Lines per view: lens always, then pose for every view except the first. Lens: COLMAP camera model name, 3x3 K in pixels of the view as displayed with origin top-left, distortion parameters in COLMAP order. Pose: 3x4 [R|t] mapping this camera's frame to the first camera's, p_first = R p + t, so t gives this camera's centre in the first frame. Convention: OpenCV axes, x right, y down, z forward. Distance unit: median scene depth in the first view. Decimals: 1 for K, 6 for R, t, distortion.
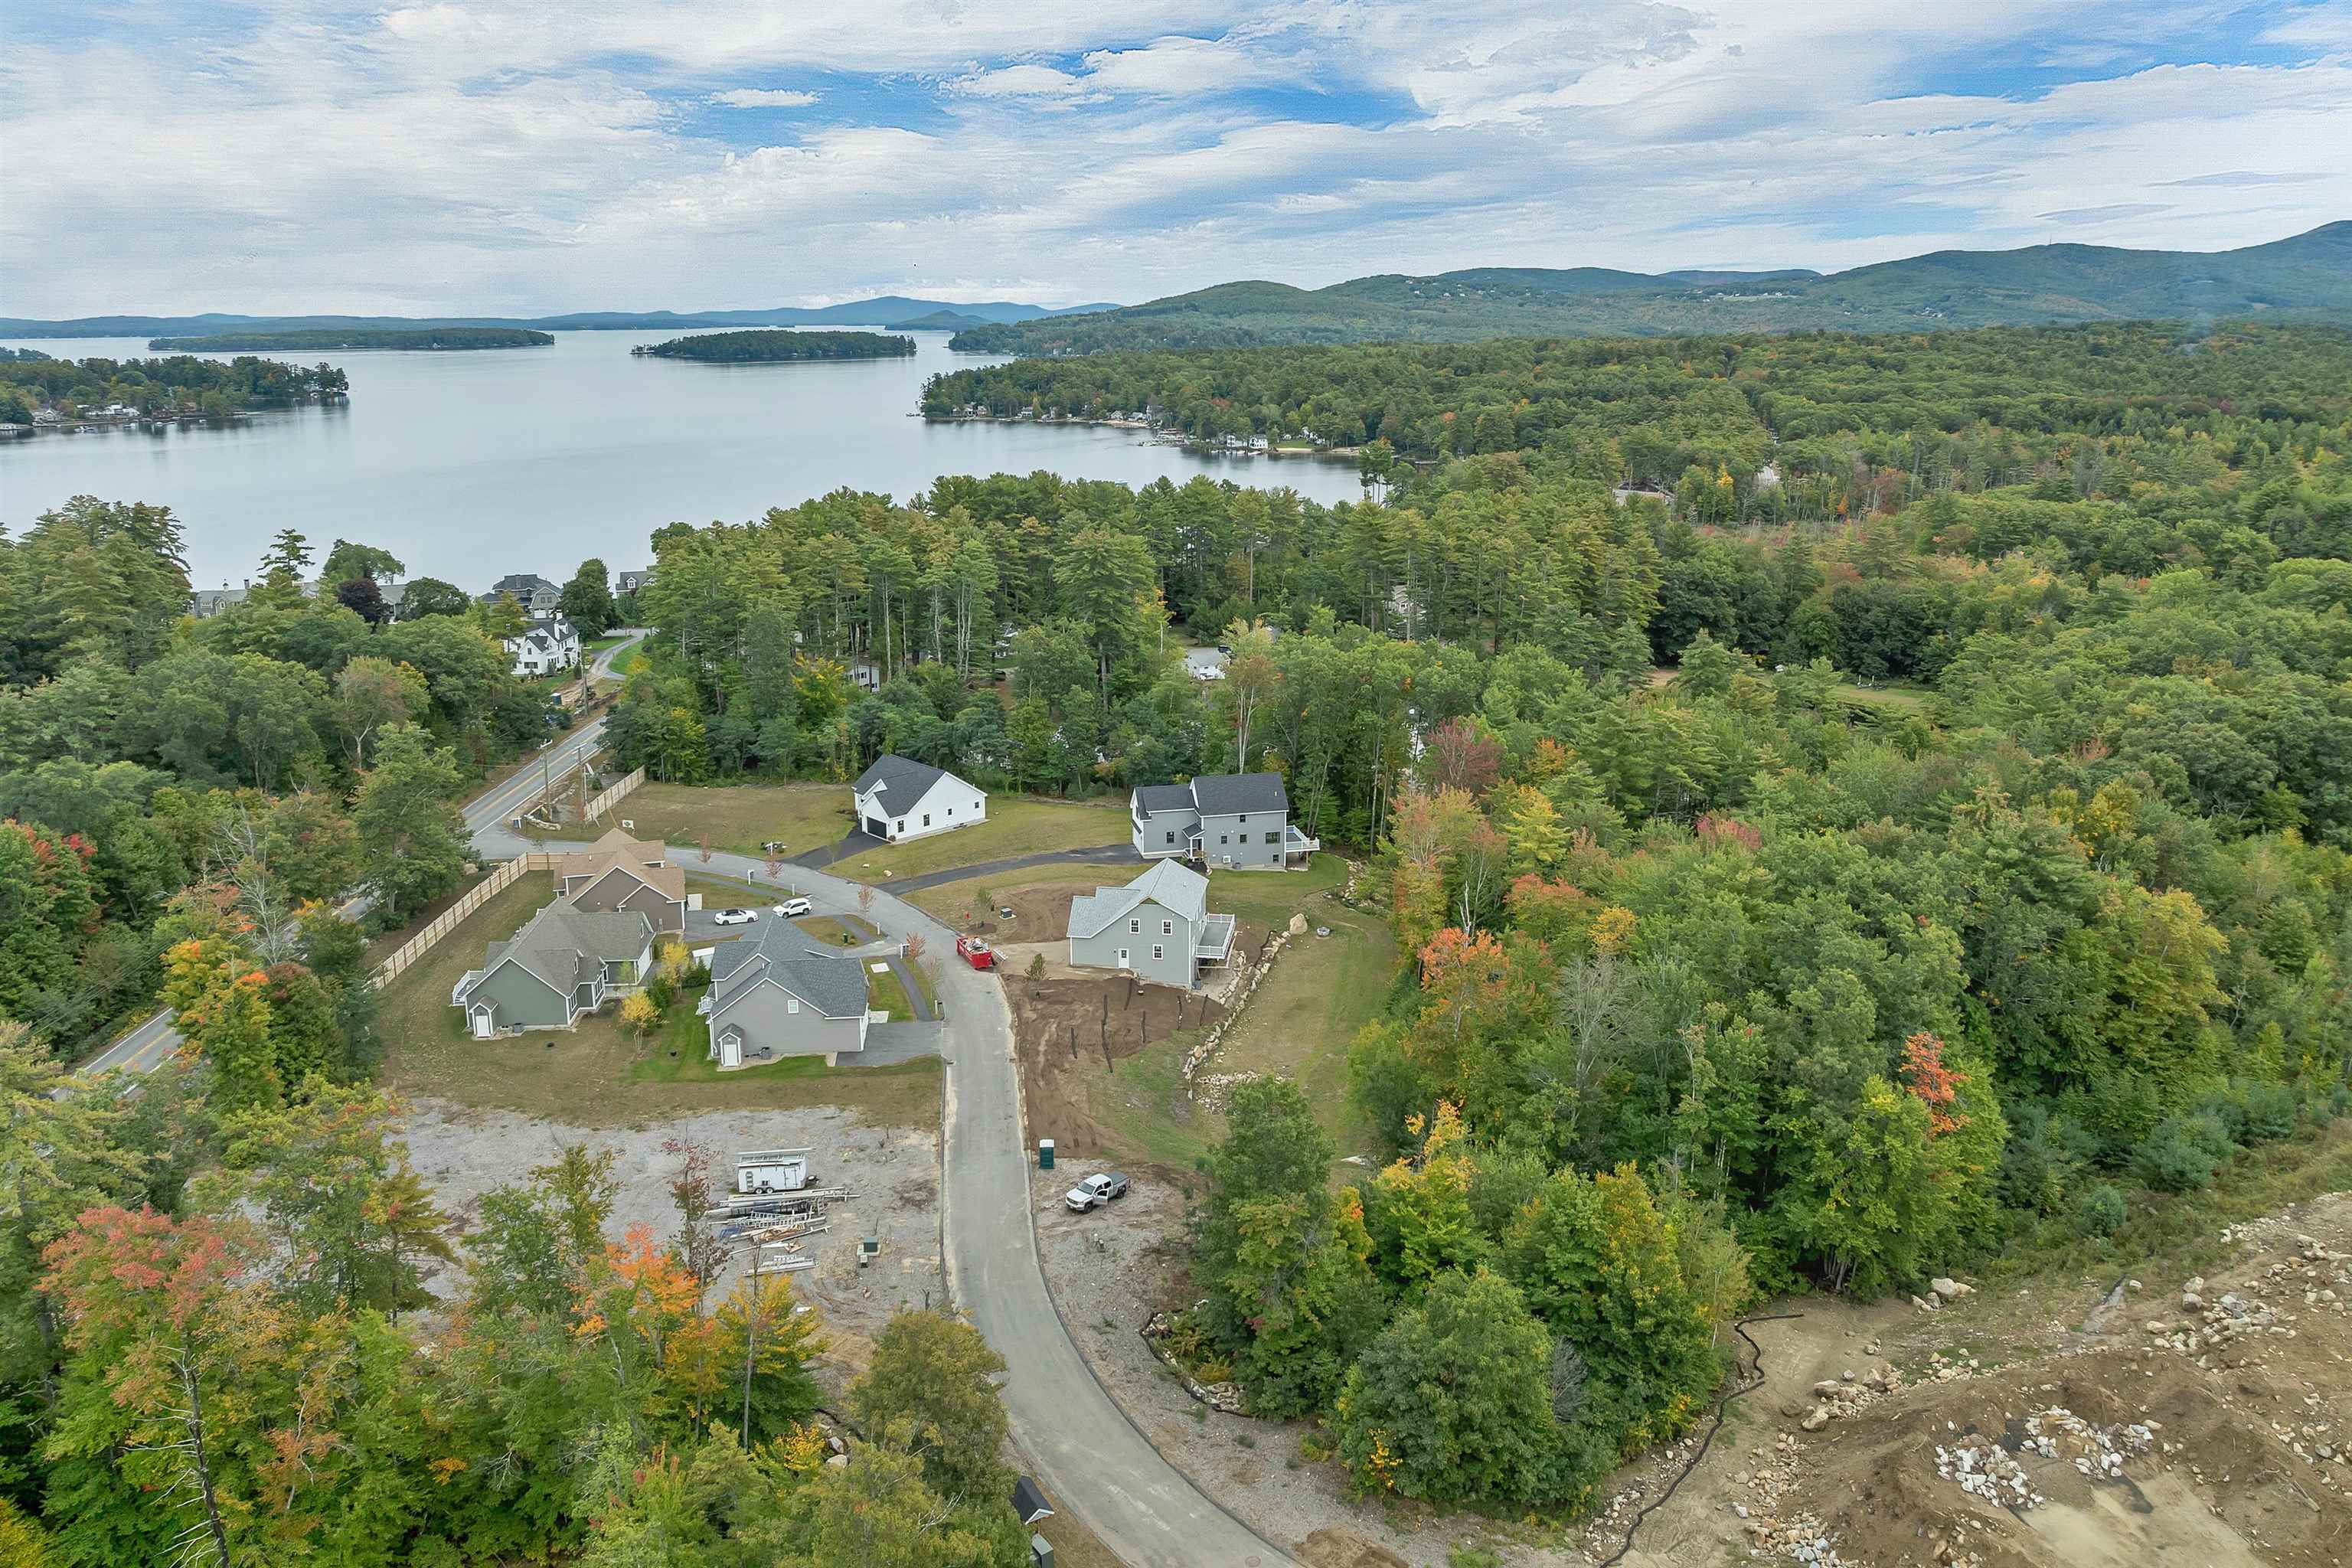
lens RADIAL K [[1649.9, 0, 1178.8], [0, 1649.9, 812.1], [0, 0, 1]] dist [-0.009901, -0.033271]
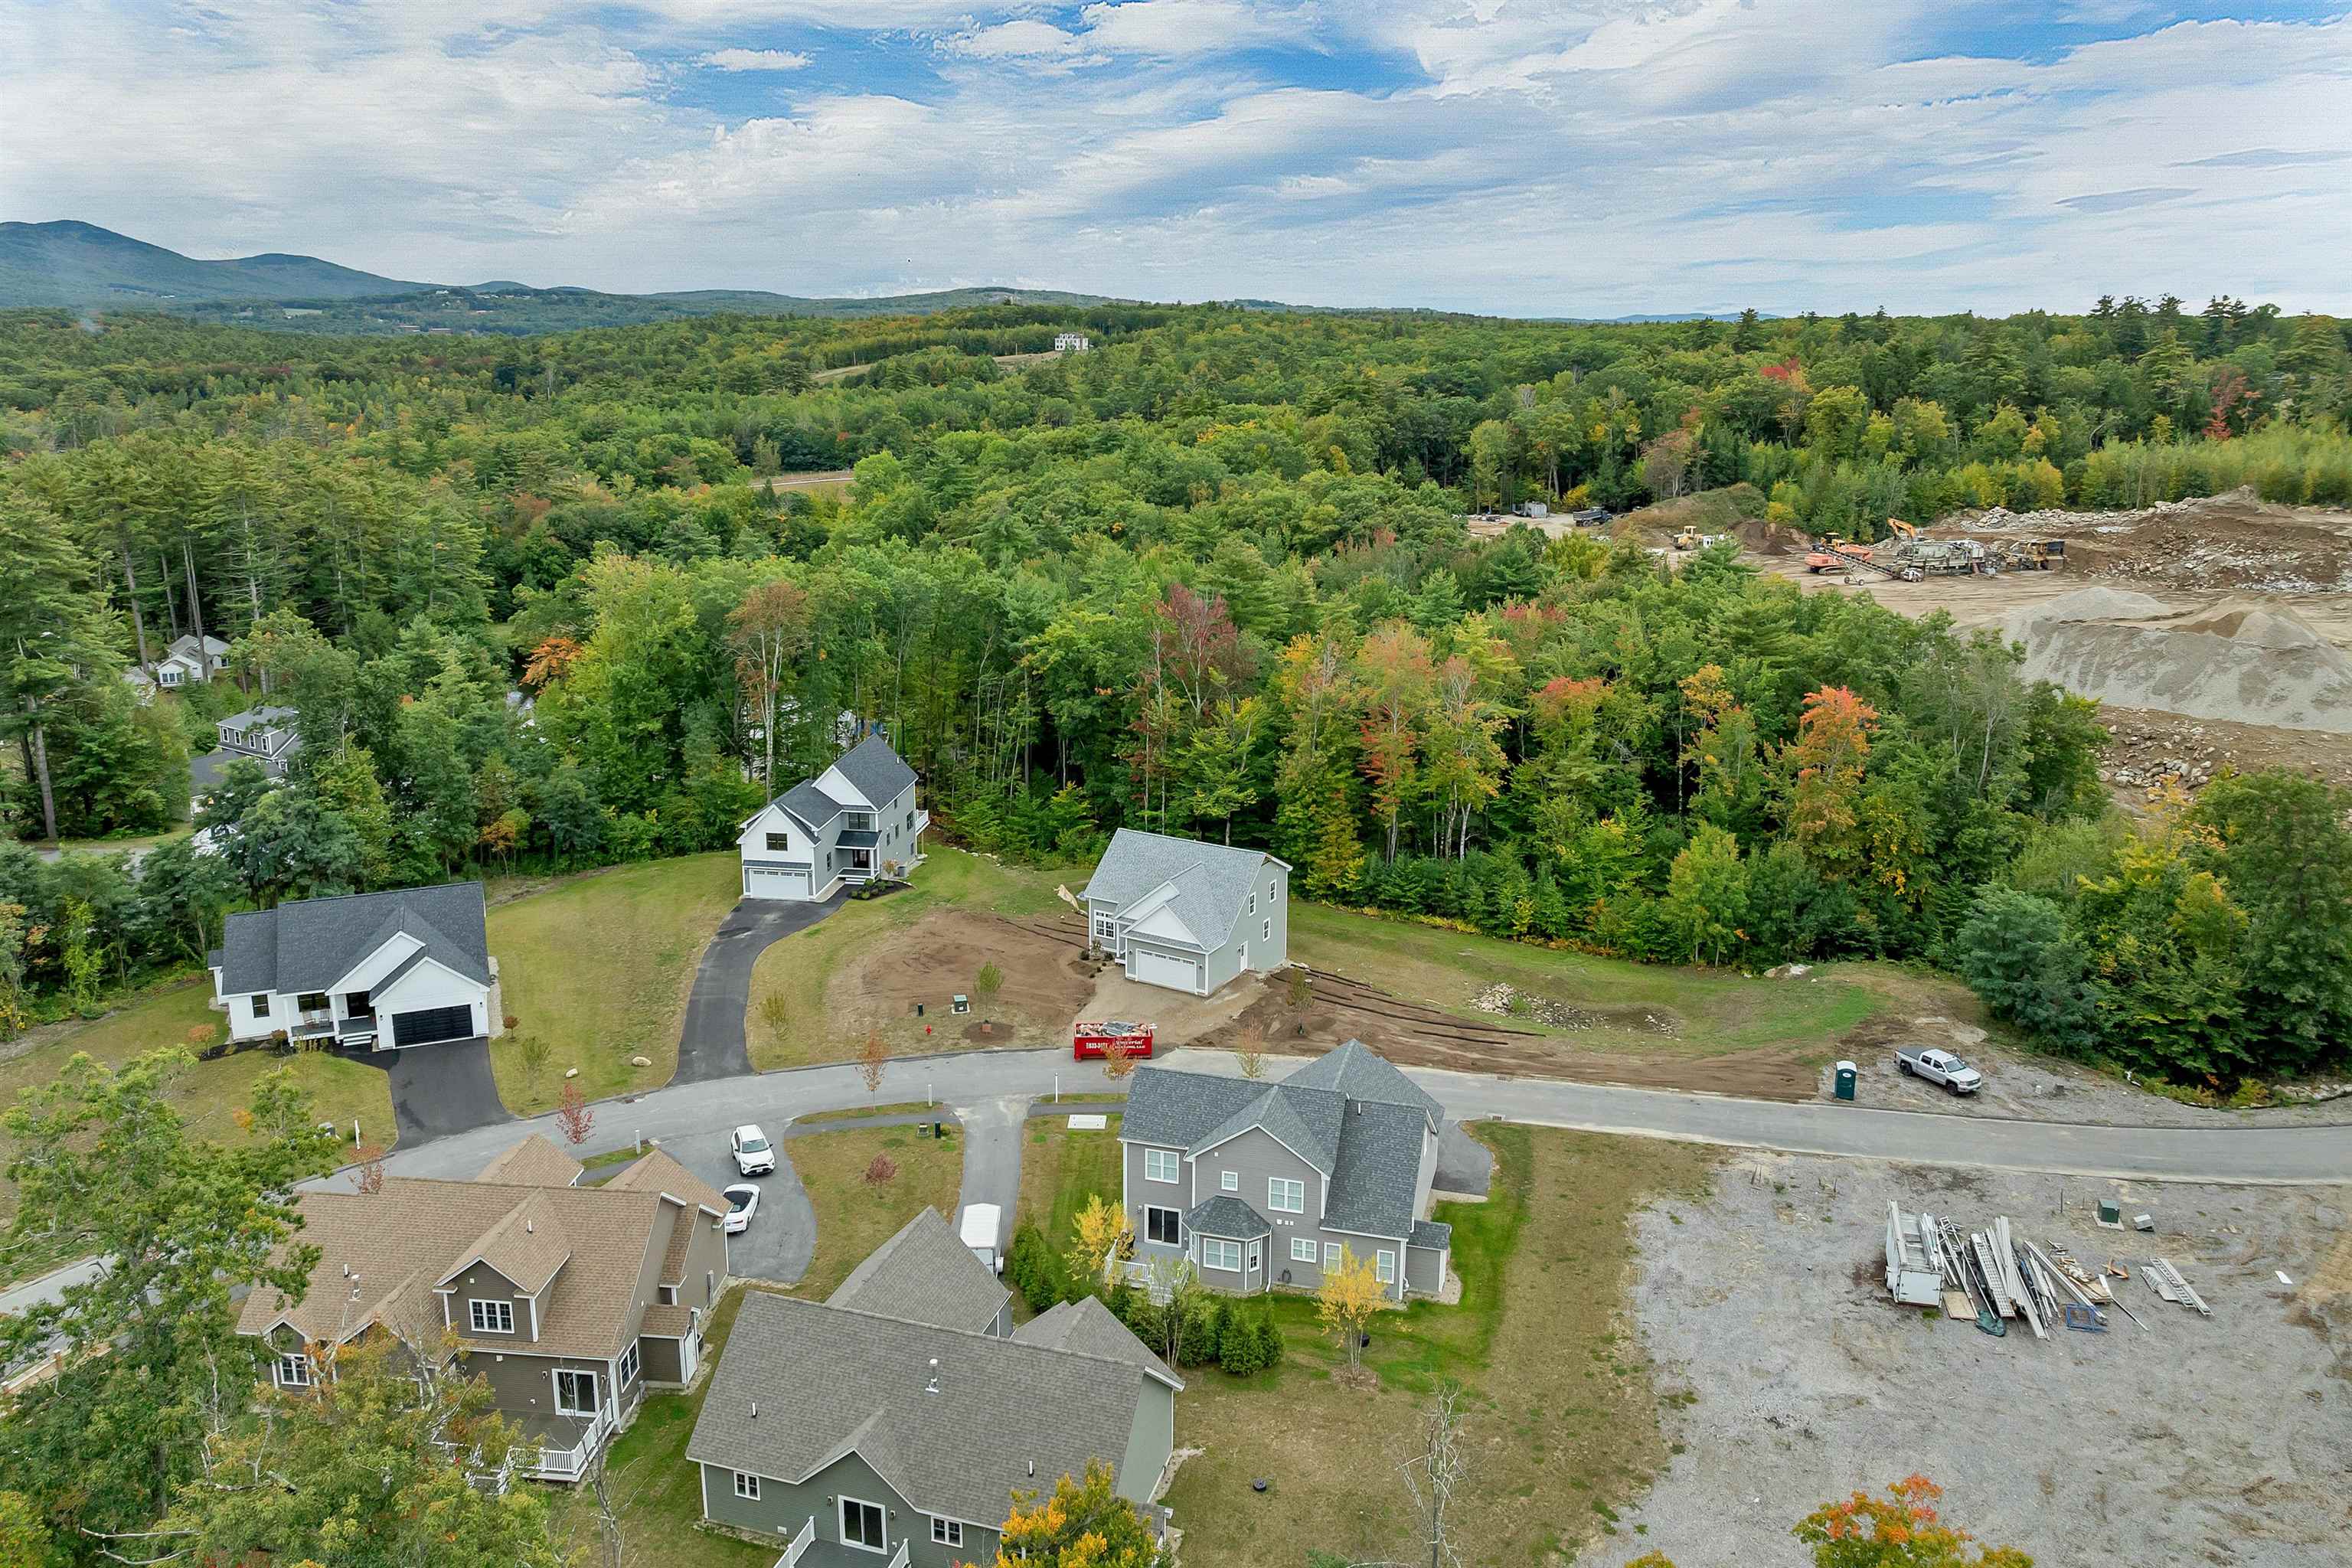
lens RADIAL K [[1670.3, 0, 1176.0], [0, 1670.3, 784.0], [0, 0, 1]] dist [-0.032300, -0.003719]
pose [[0.358622, -0.240796, 0.901891, -0.535604], [0.259699, 0.953751, 0.151377, -0.077052], [-0.896631, 0.179933, 0.404571, 0.587649]]
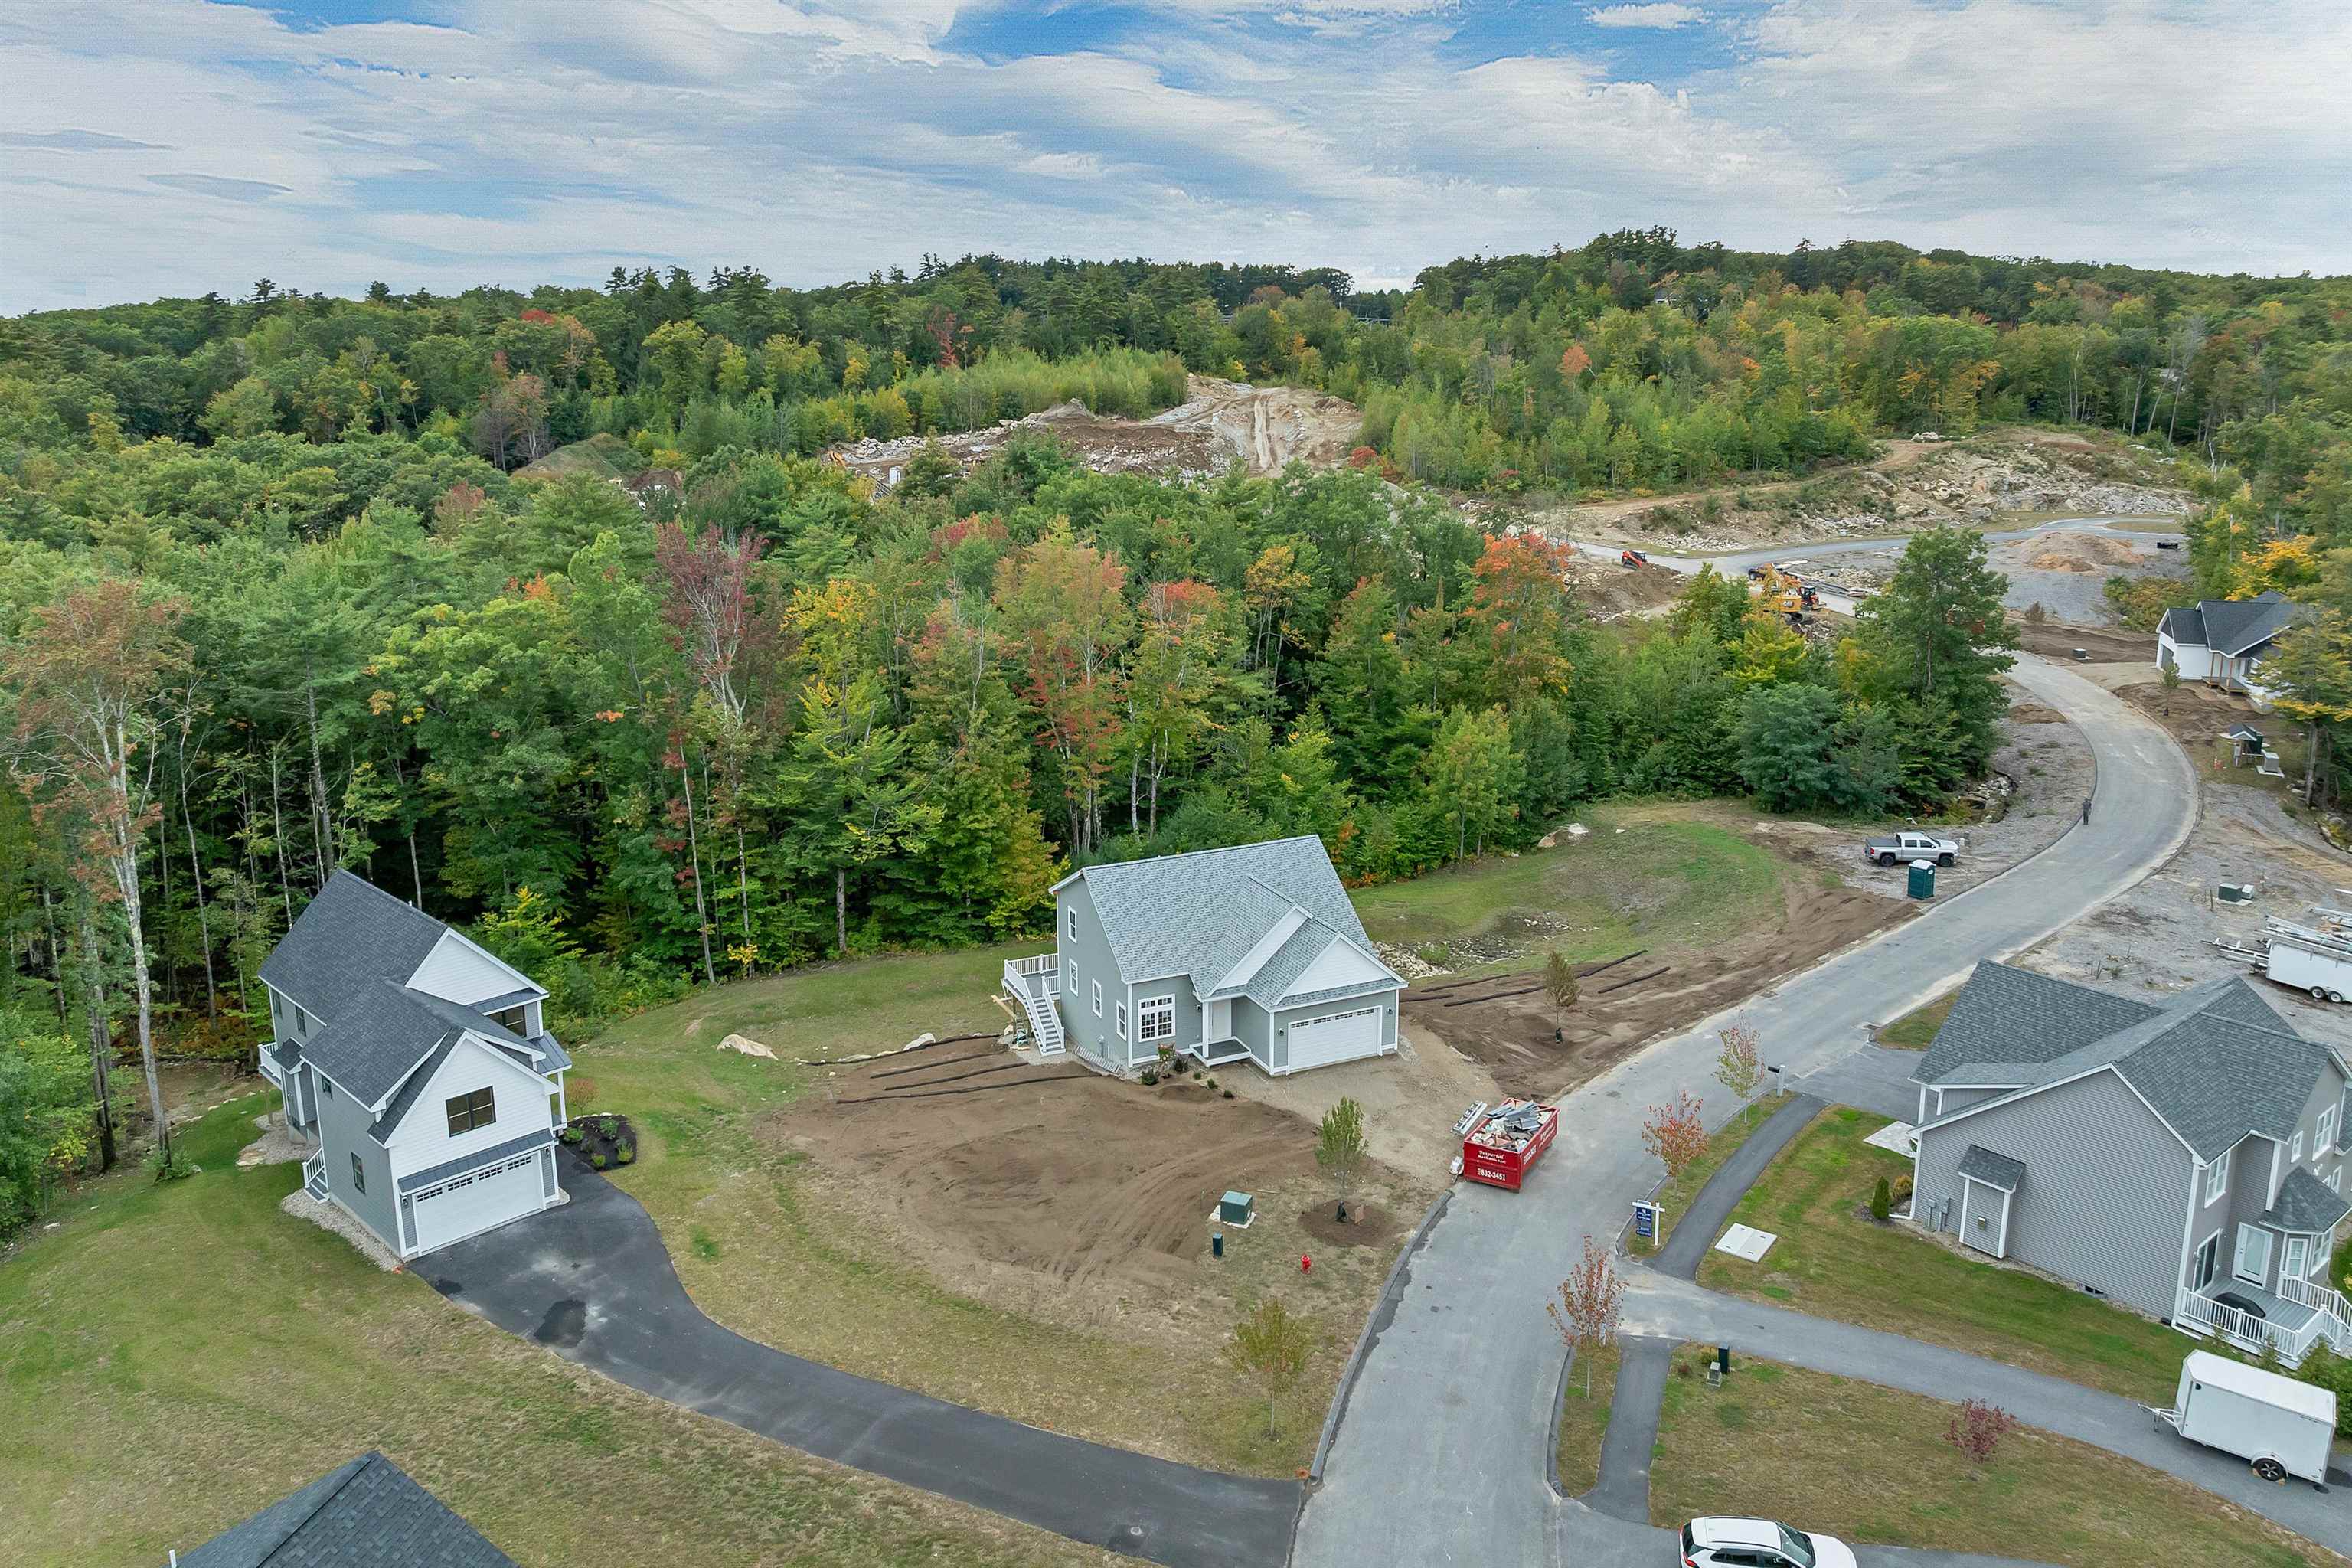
lens RADIAL K [[1670.3, 0, 1176.0], [0, 1670.3, 784.0], [0, 0, 1]] dist [-0.032300, -0.003719]
pose [[-0.551092, -0.206799, 0.808413, -0.310133], [0.243297, 0.886889, 0.392728, -0.132086], [-0.798188, 0.413113, -0.438444, 0.988562]]
